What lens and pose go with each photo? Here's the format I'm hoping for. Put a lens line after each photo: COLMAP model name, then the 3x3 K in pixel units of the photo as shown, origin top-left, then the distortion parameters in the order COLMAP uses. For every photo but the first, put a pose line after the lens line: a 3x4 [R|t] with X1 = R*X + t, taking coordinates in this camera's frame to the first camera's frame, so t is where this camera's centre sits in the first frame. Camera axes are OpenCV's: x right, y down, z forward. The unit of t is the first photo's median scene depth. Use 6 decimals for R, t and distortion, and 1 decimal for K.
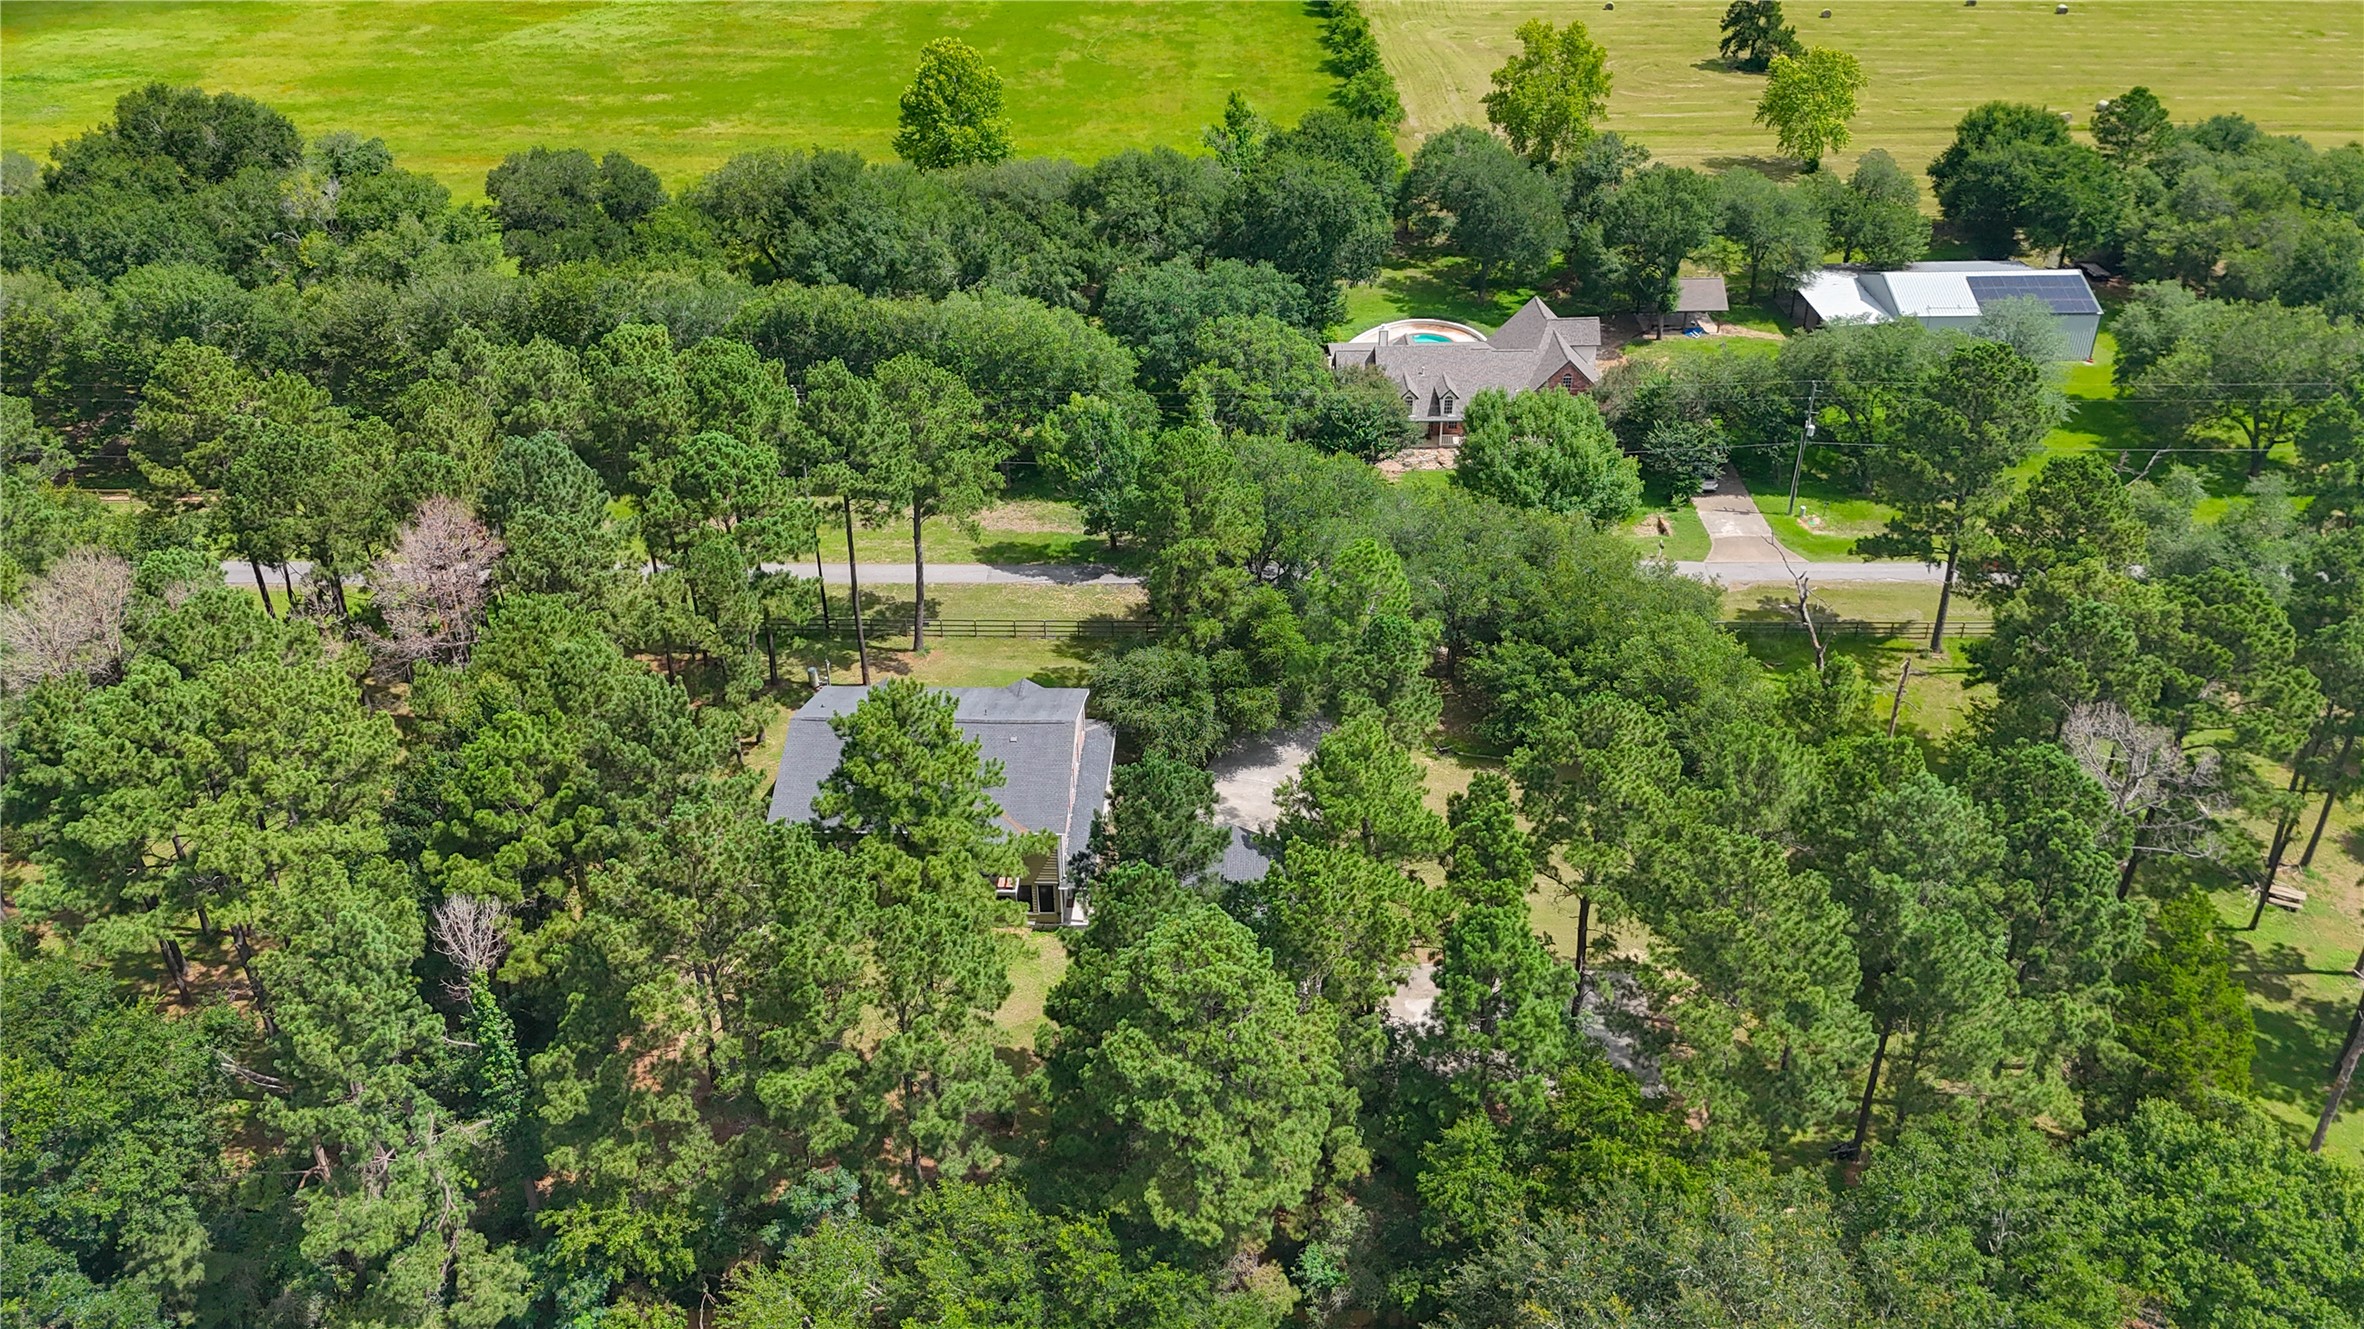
lens RADIAL K [[1758.4, 0, 1167.9], [0, 1758.4, 555.9], [0, 0, 1]] dist [0.057901, -0.050907]
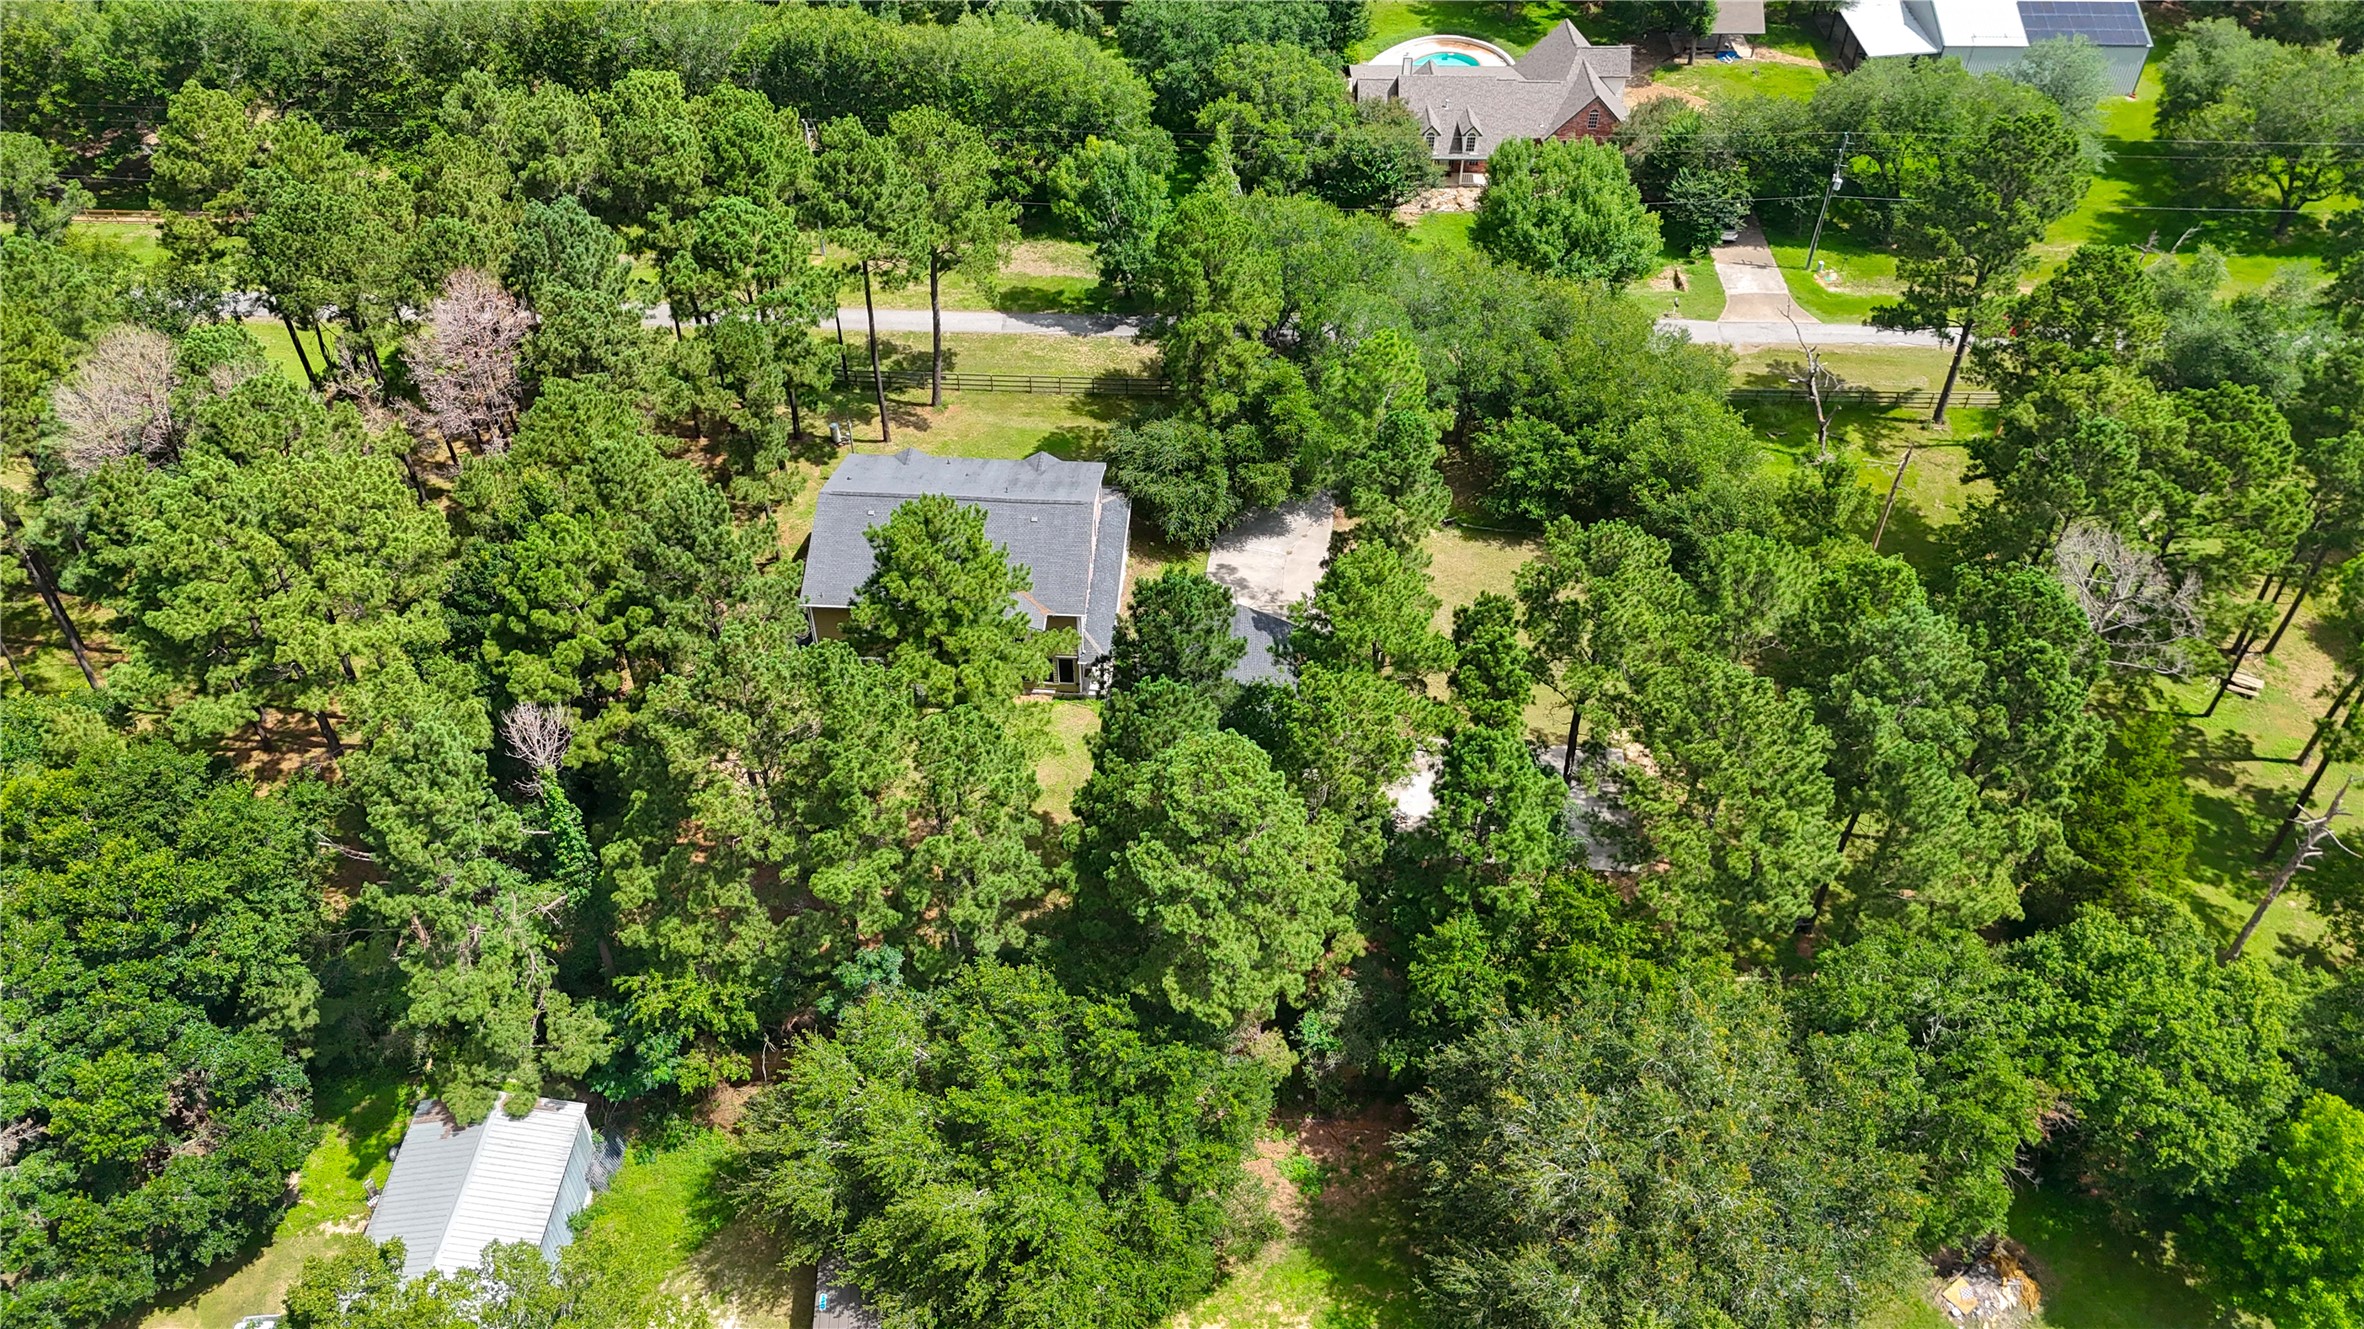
lens RADIAL K [[1758.4, 0, 1130.8], [0, 1758.4, 497.4], [0, 0, 1]] dist [0.057901, -0.050907]
pose [[0.999787, 0.019555, -0.006604, -0.027482], [-0.017564, 0.974109, 0.225396, -0.159774], [0.010841, -0.225232, 0.974245, -0.006223]]
